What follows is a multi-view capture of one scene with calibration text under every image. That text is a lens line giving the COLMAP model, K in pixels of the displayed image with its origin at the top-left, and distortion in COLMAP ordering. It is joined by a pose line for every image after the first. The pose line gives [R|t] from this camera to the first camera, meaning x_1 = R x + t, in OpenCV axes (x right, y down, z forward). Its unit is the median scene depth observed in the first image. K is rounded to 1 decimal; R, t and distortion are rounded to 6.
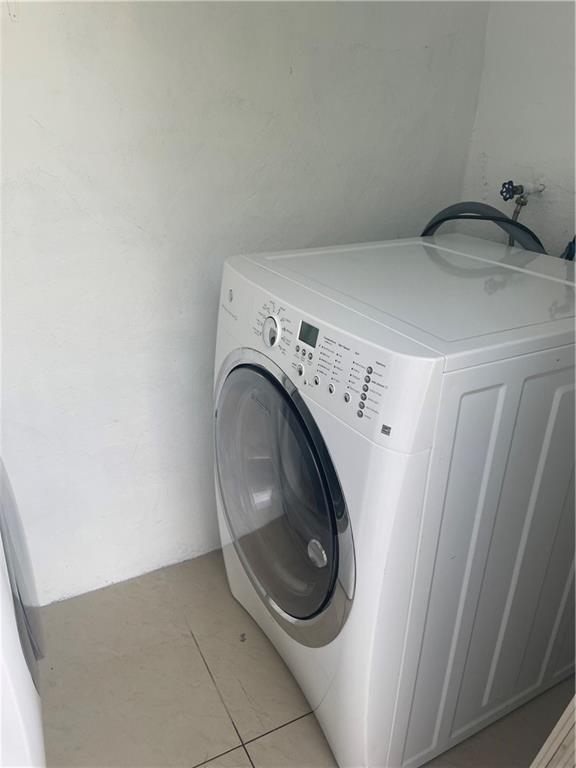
lens RADIAL K [[591.3, 0, 284.8], [0, 591.3, 383.0], [0, 0, 1]] dist [0.082891, -0.112397]
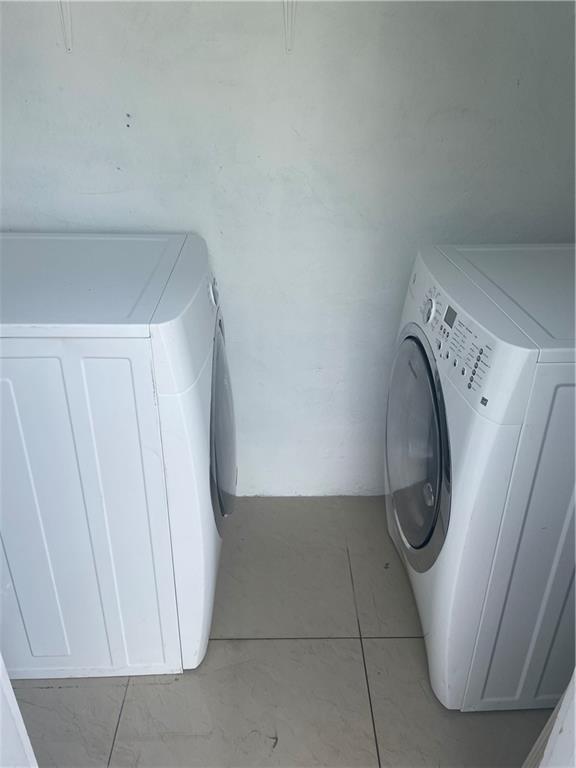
lens RADIAL K [[591.3, 0, 292.7], [0, 591.3, 385.0], [0, 0, 1]] dist [0.082891, -0.112397]
pose [[0.897811, 0.193273, -0.395702, 0.256249], [-0.175411, 0.981139, 0.081226, 0.012882], [0.403938, -0.003515, 0.914780, -0.256920]]
